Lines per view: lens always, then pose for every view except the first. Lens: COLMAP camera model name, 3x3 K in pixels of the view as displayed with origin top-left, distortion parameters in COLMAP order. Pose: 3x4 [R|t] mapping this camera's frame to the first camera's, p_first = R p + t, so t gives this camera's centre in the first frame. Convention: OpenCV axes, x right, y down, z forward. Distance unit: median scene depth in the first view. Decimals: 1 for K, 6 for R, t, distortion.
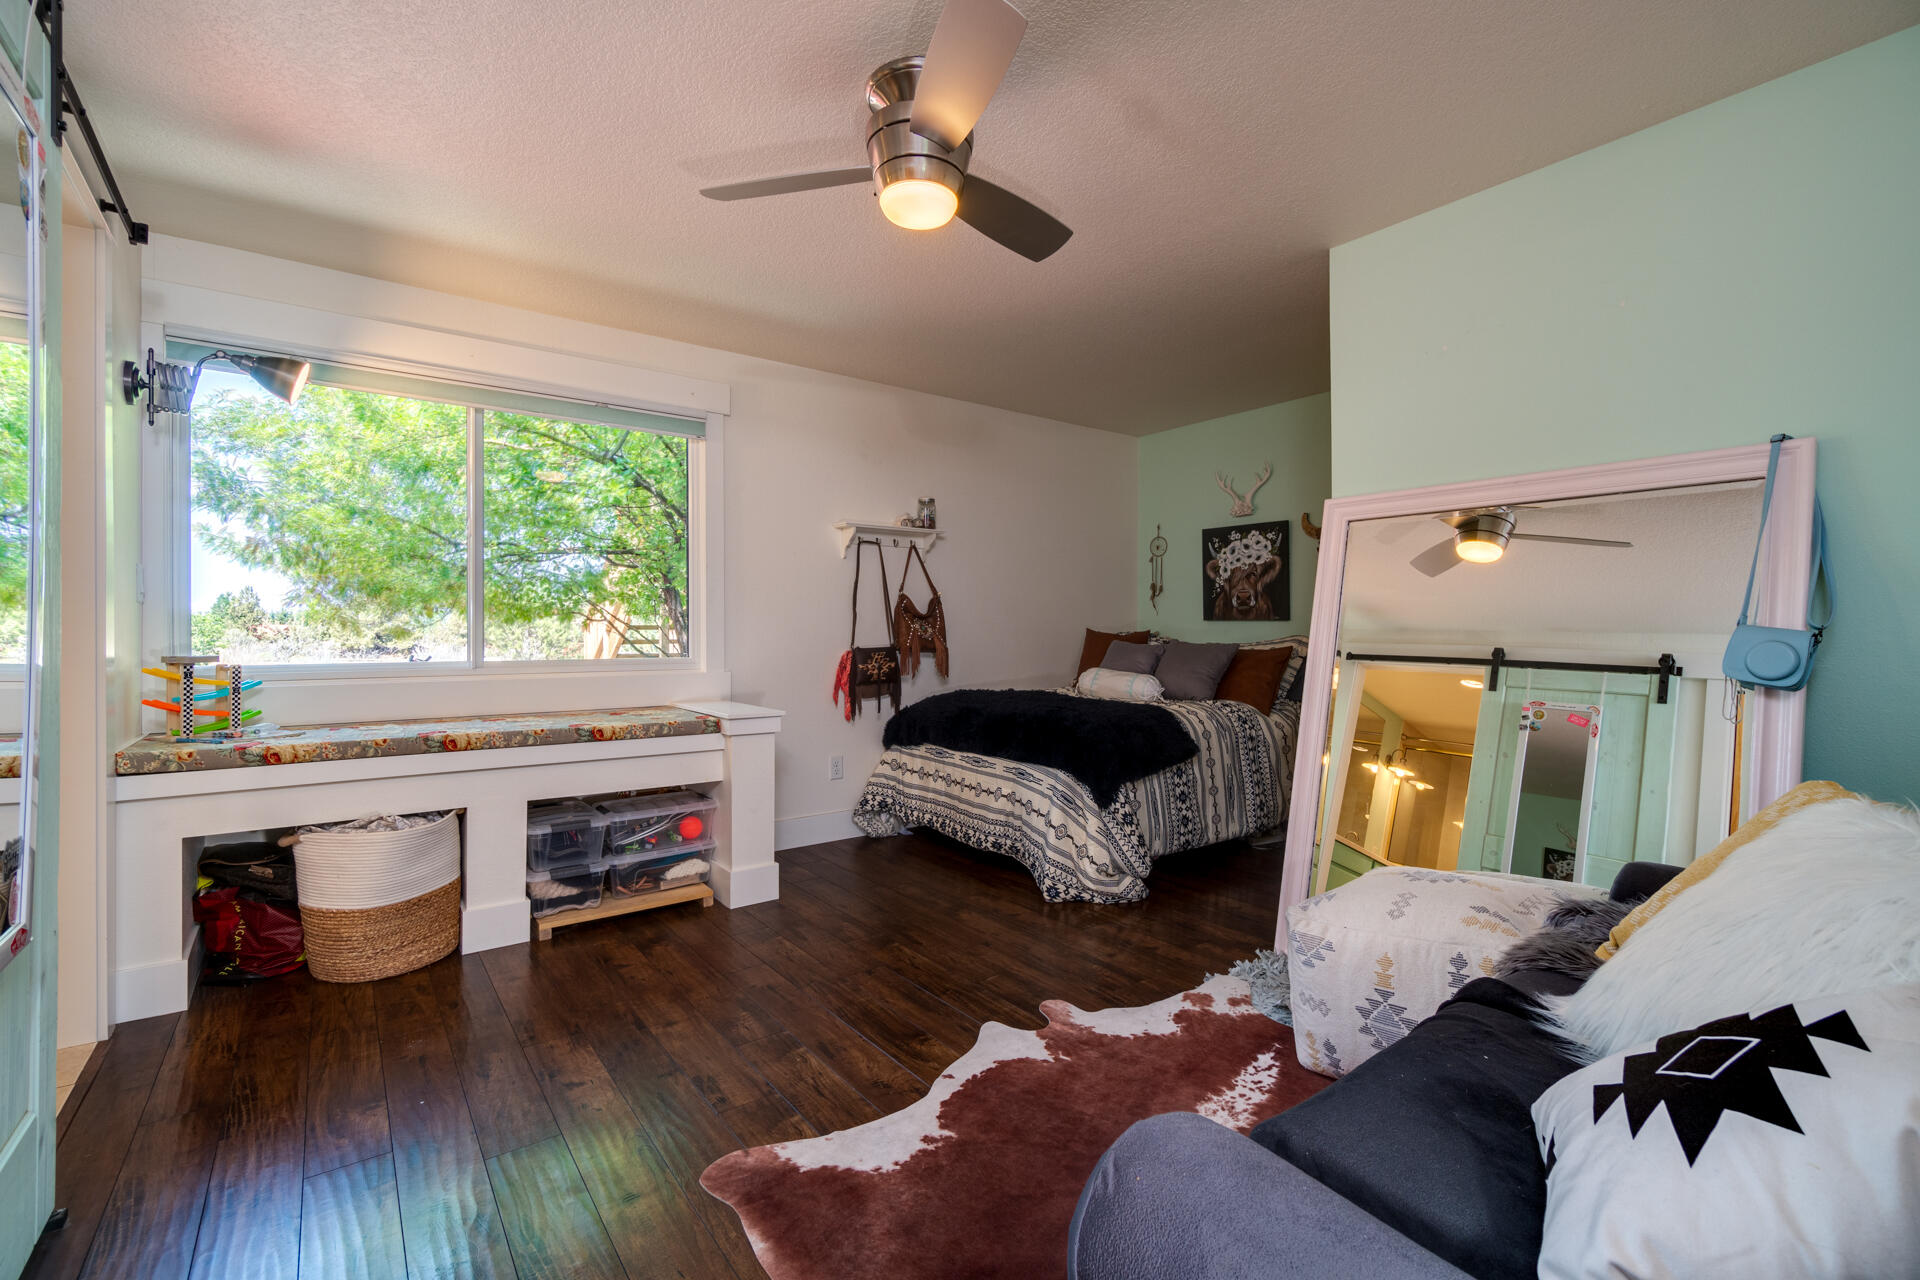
lens RADIAL K [[833.3, 0, 957.1], [0, 833.3, 636.4], [0, 0, 1]] dist [-0.000195, 0.000023]
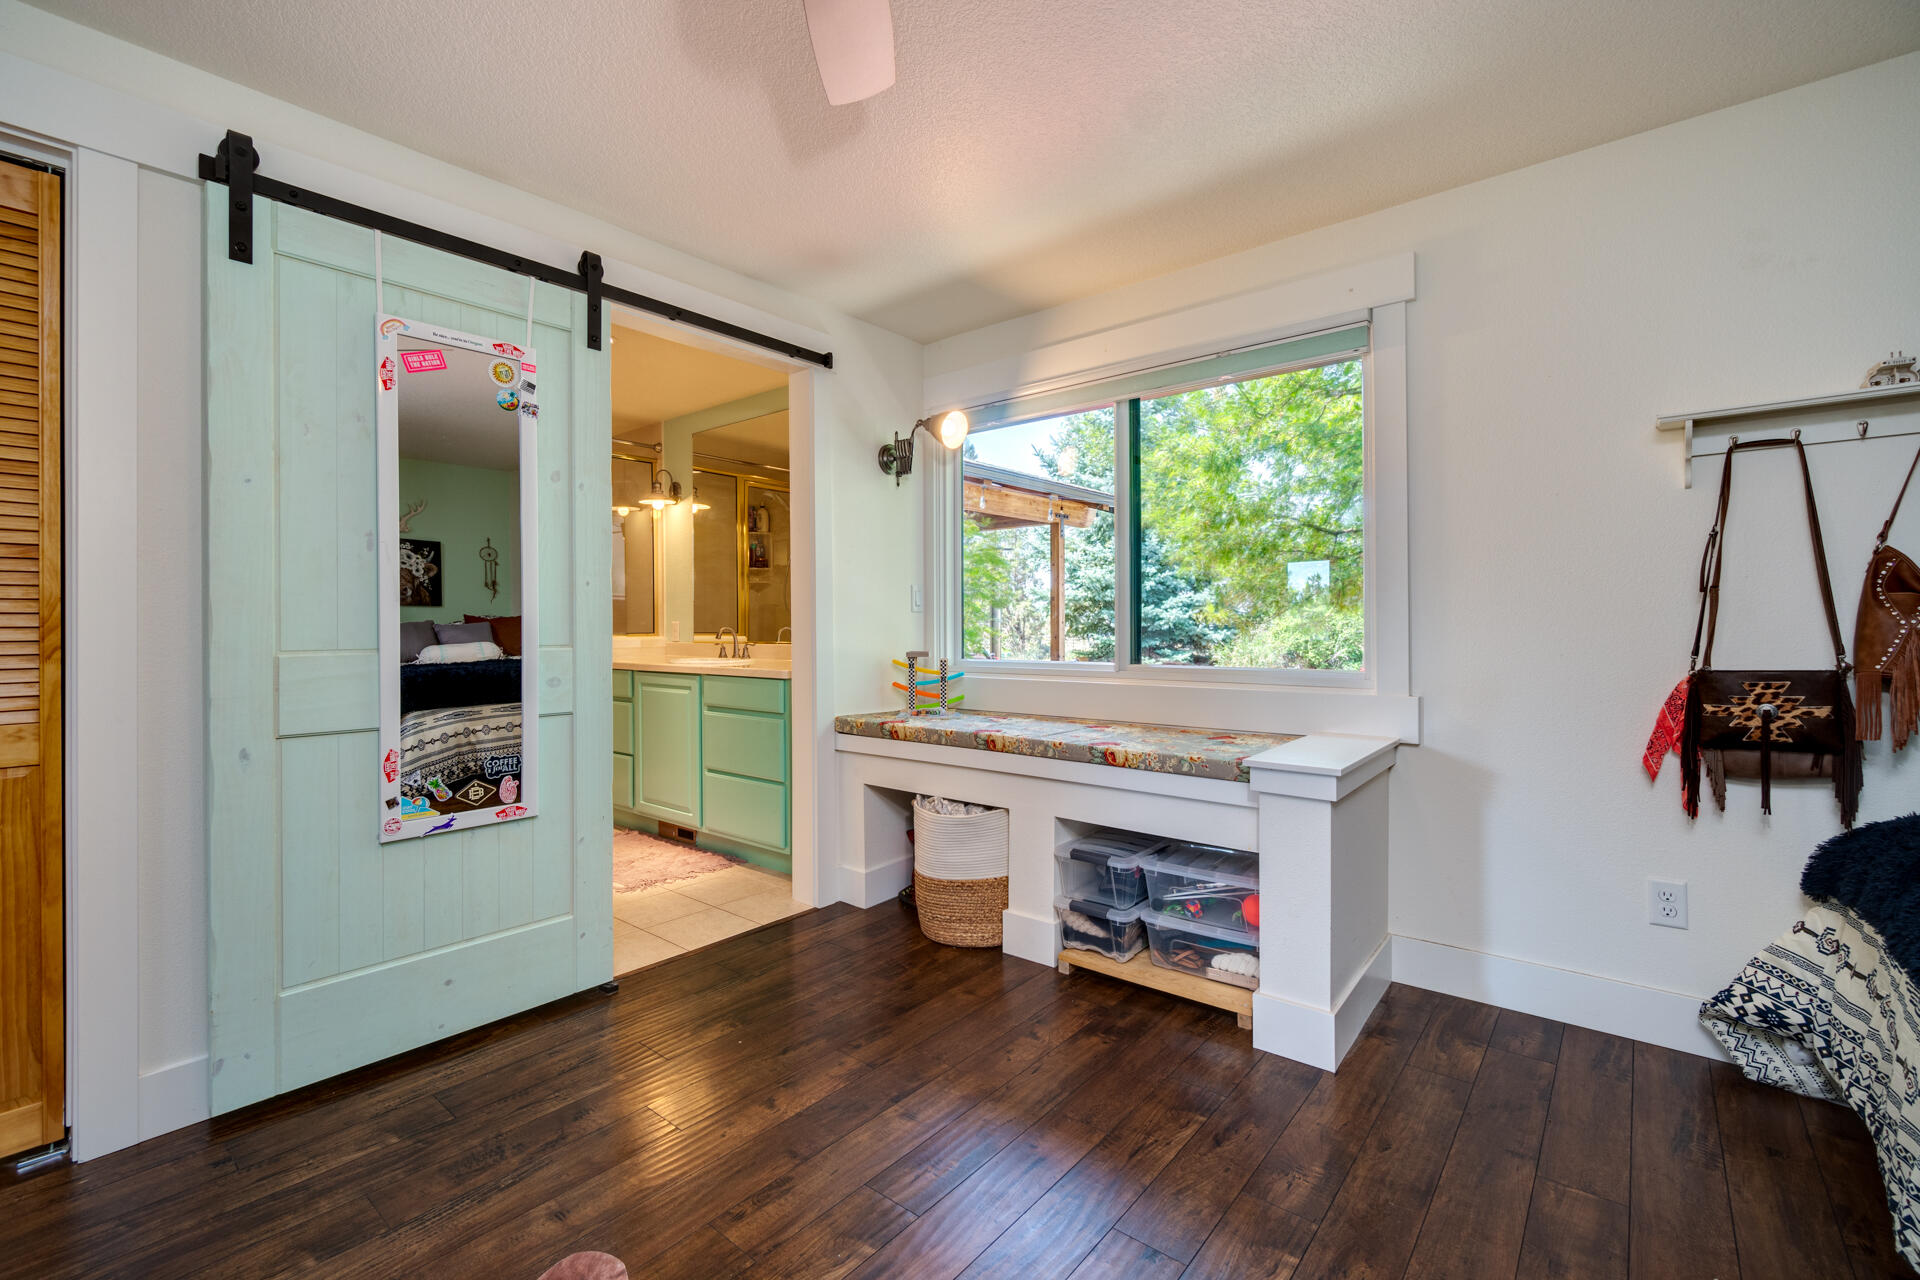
lens RADIAL K [[833.3, 0, 954.8], [0, 833.3, 631.6], [0, 0, 1]] dist [-0.000195, 0.000023]
pose [[0.222744, 0.003519, -0.974871, 0.334413], [-0.002265, 0.999993, 0.003092, -0.011576], [0.974874, 0.001519, 0.222750, 0.616779]]
